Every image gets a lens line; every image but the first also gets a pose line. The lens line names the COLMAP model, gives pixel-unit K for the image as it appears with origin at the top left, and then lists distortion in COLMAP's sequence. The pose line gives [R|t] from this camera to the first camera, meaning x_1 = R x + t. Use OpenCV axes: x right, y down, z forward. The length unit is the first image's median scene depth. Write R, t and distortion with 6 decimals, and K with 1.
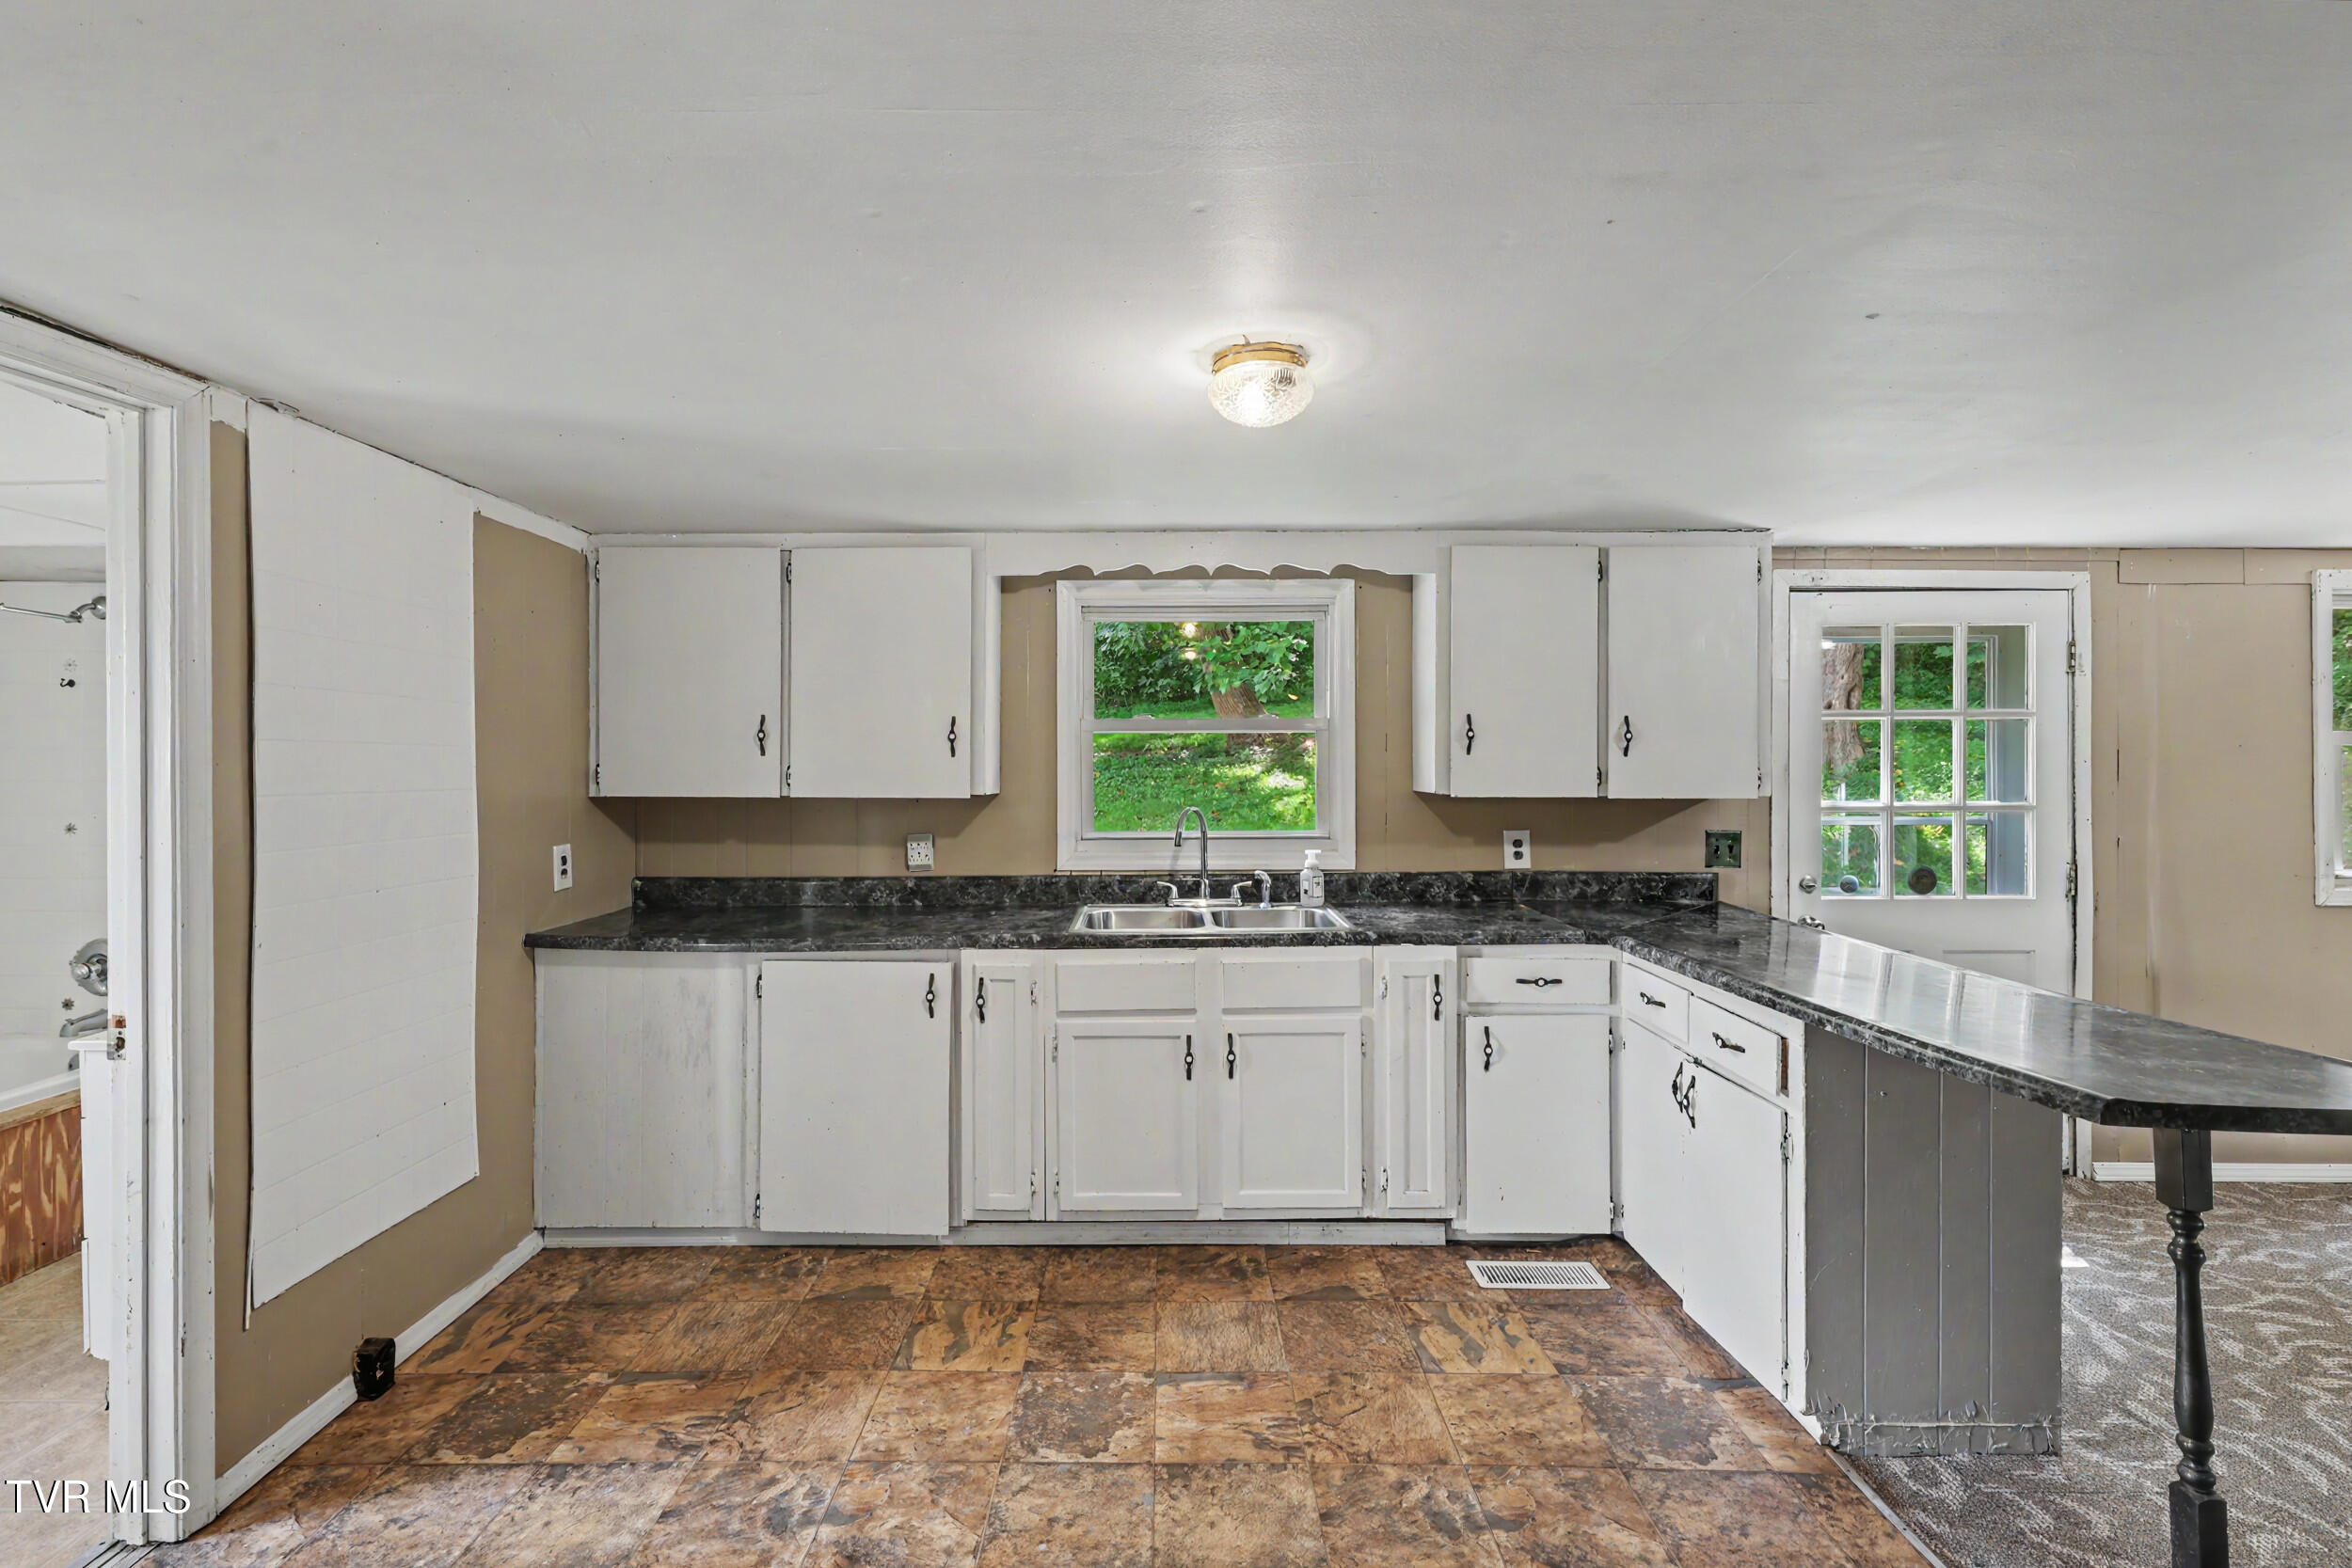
lens RADIAL K [[1044.5, 0, 1176.9], [0, 1044.5, 782.1], [0, 0, 1]] dist [0.003001, -0.000366]
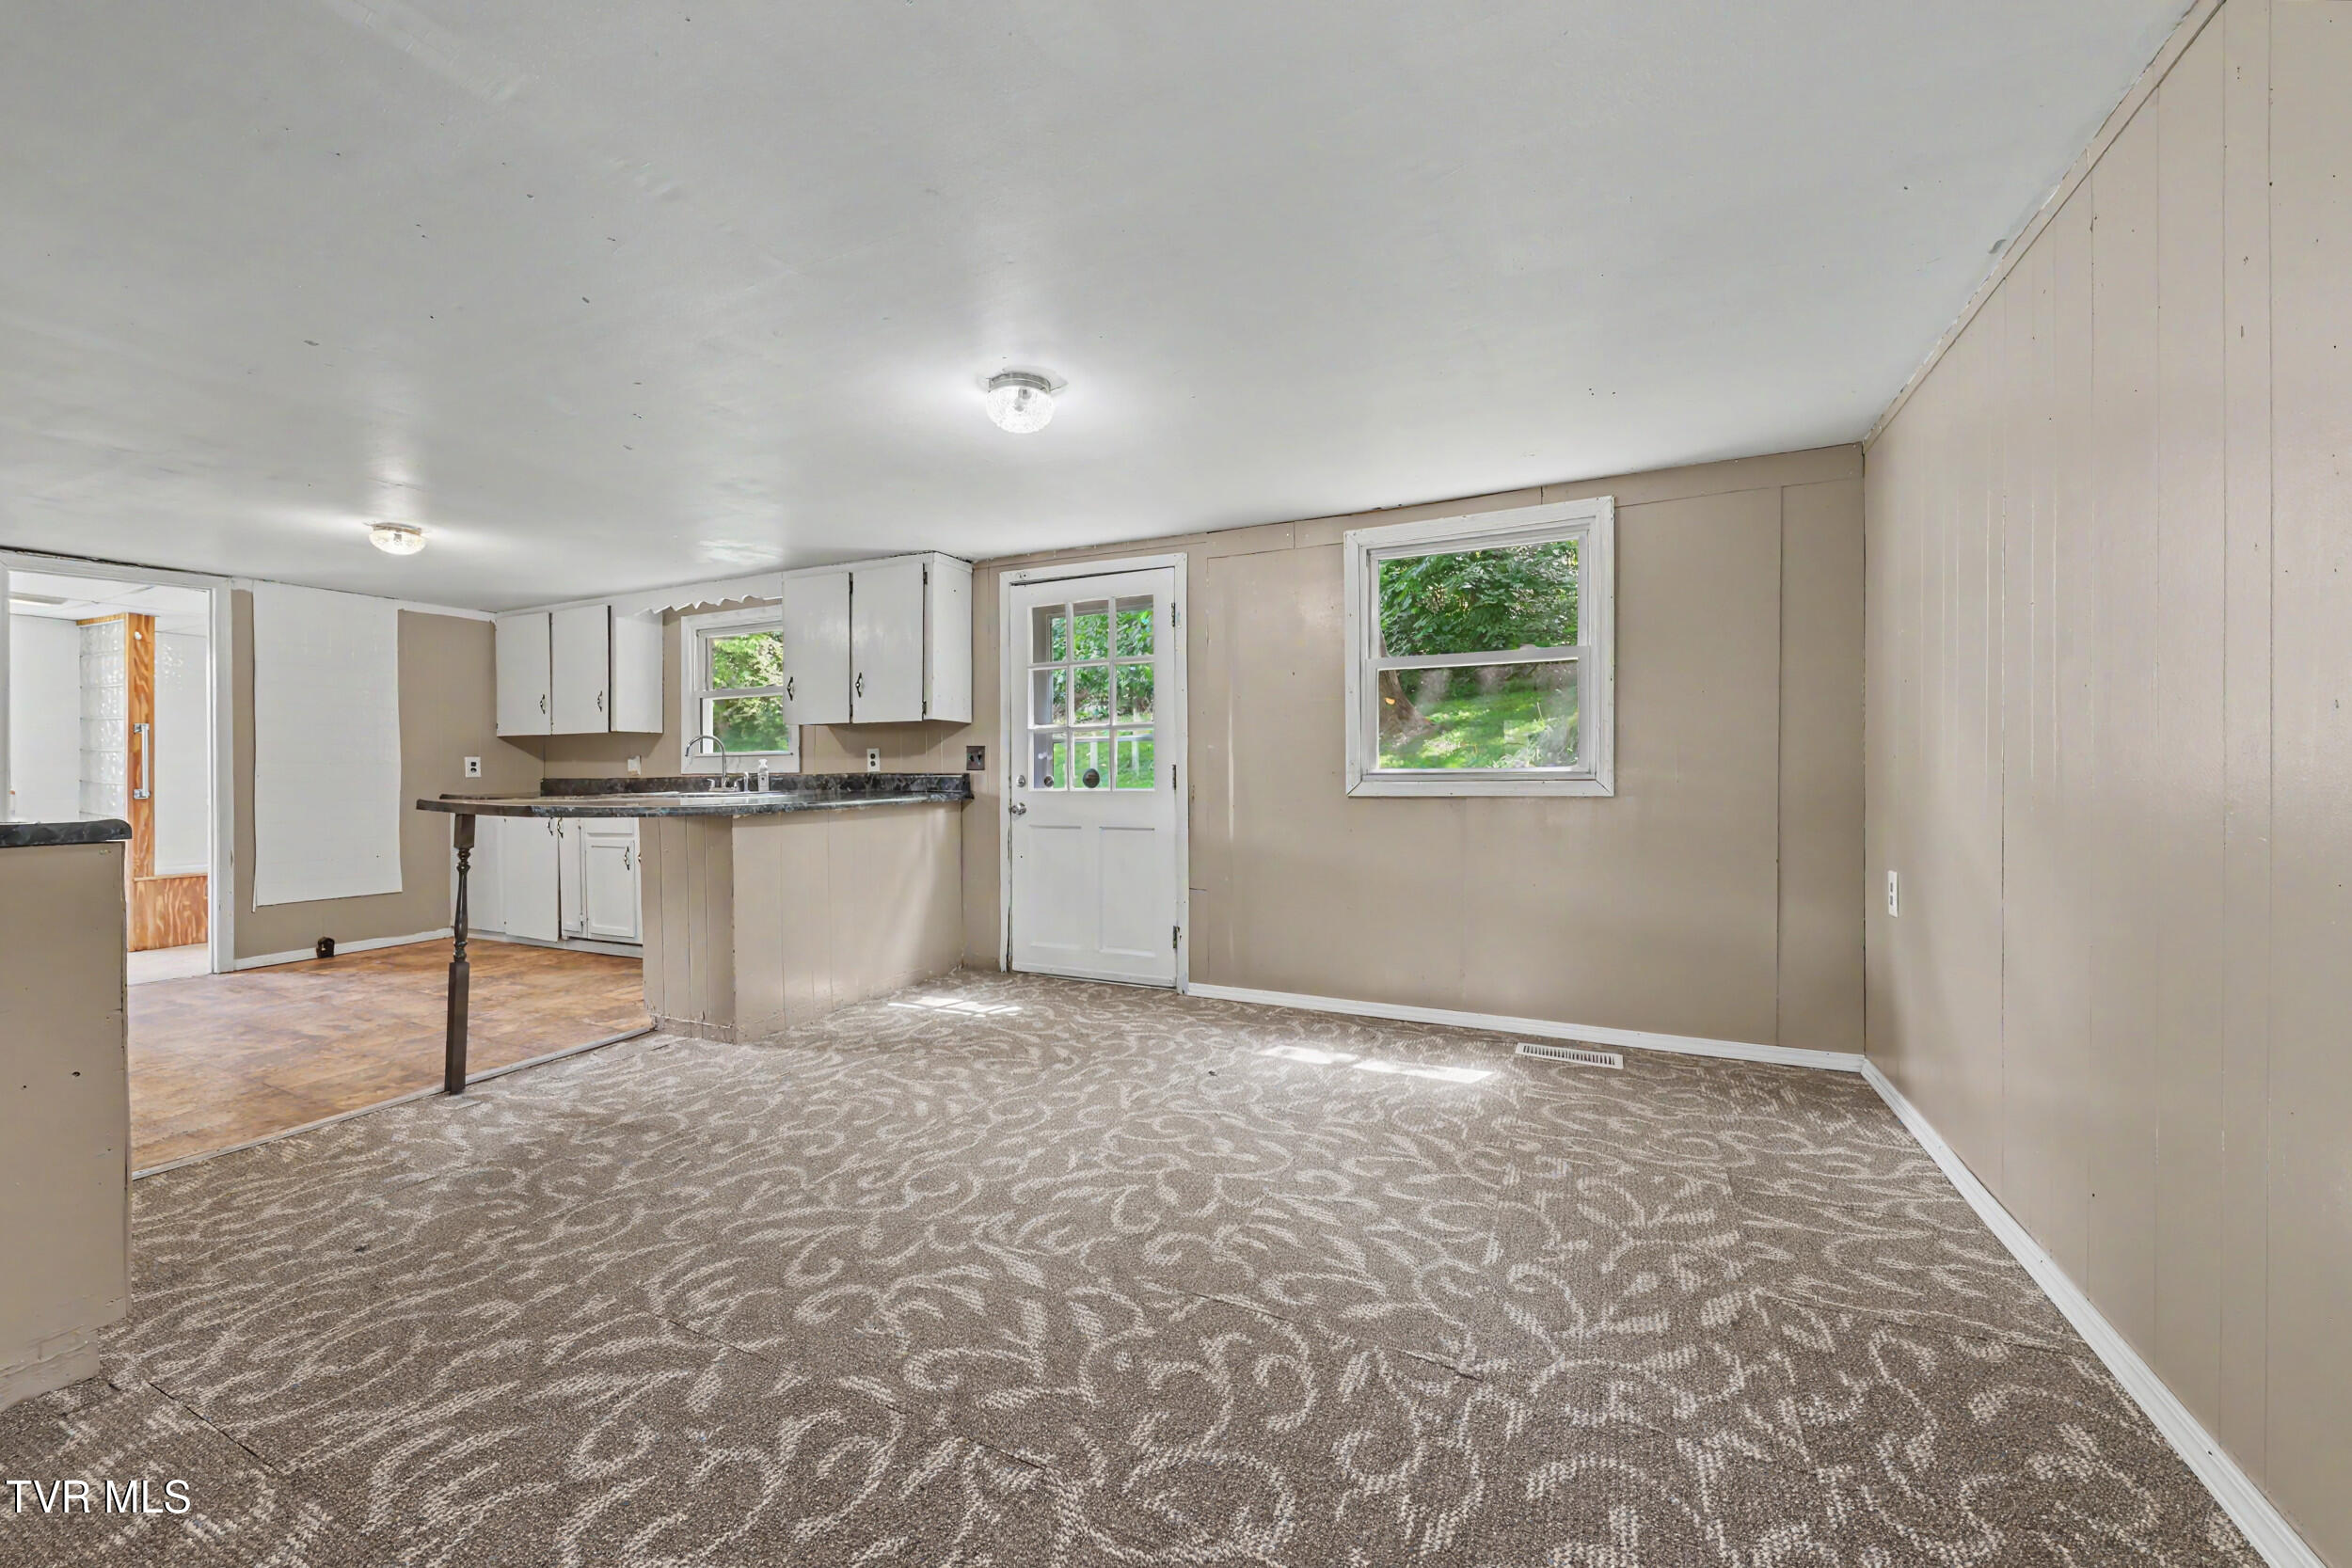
lens RADIAL K [[939.9, 0, 1170.6], [0, 939.9, 787.7], [0, 0, 1]] dist [0.000994, 0.000223]
pose [[0.901911, 0.001626, -0.431920, 1.399385], [0.002211, 0.999962, 0.008380, 0.098458], [0.431917, -0.008513, 0.901873, -0.121370]]
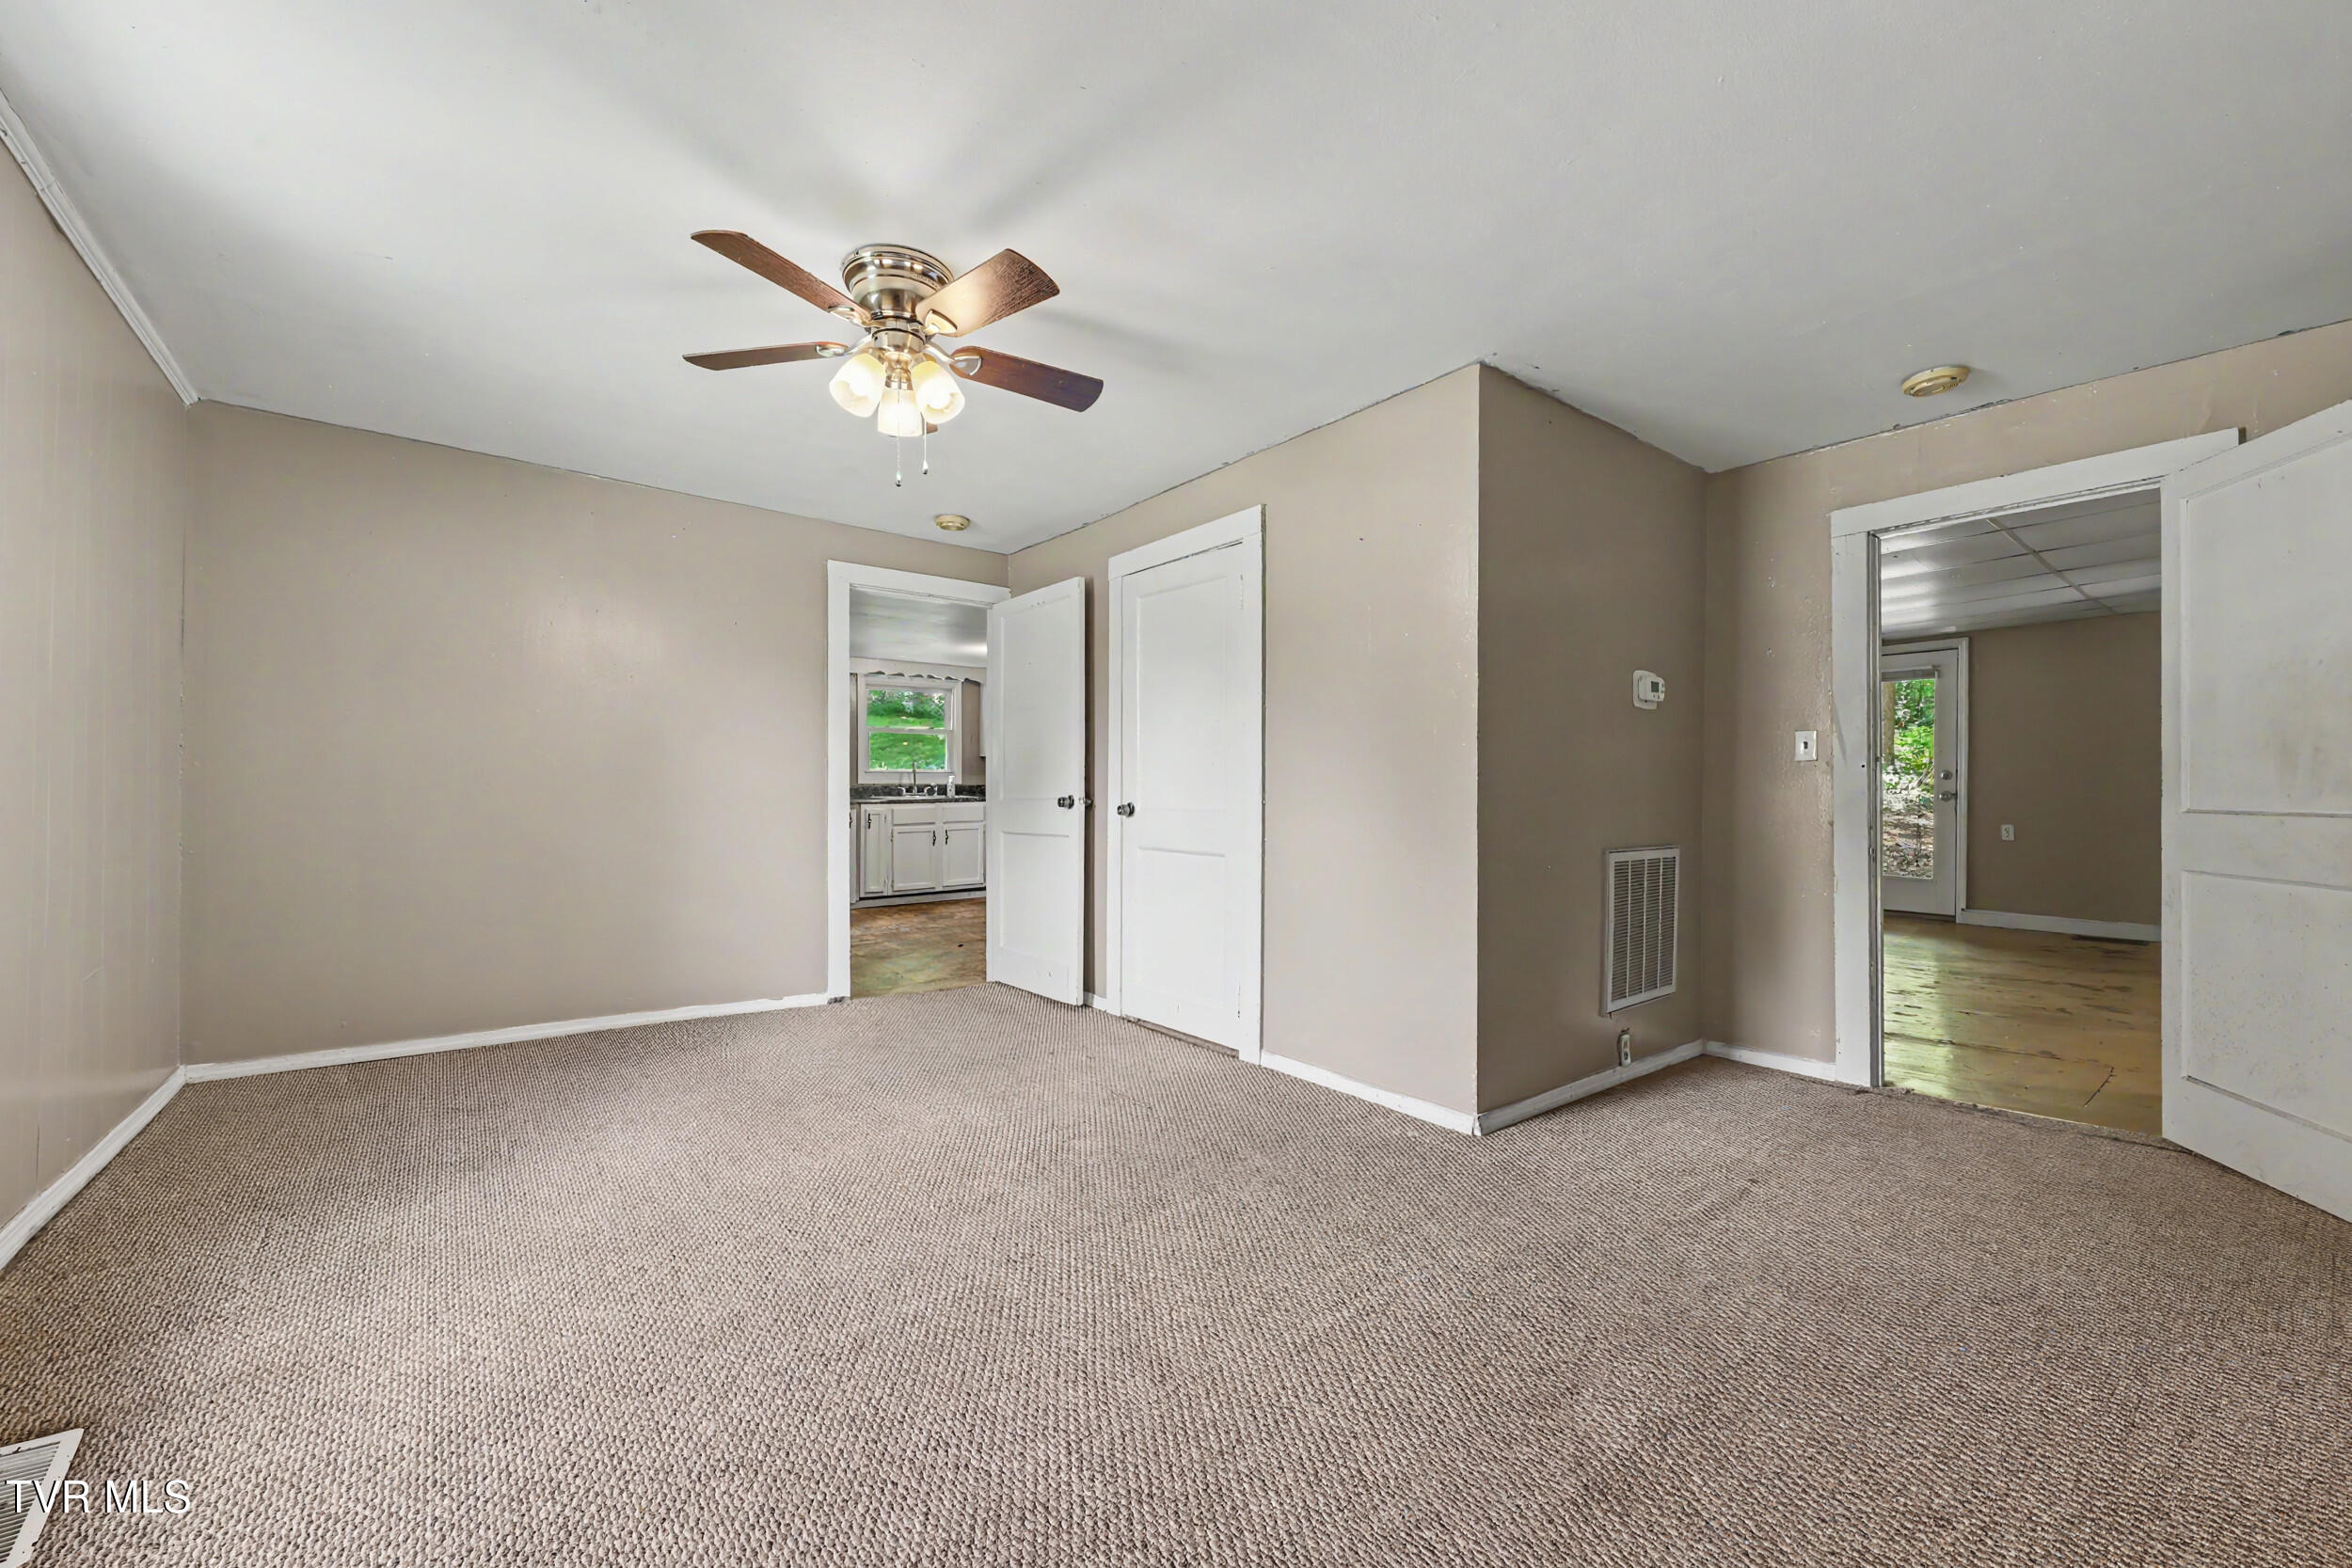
lens RADIAL K [[939.9, 0, 1173.8], [0, 939.9, 783.5], [0, 0, 1]] dist [0.000994, 0.000223]
pose [[0.792675, 0.001008, 0.609644, -0.940530], [-0.004885, 0.999977, 0.004698, 0.068055], [-0.609625, -0.006702, 0.792661, -1.384208]]
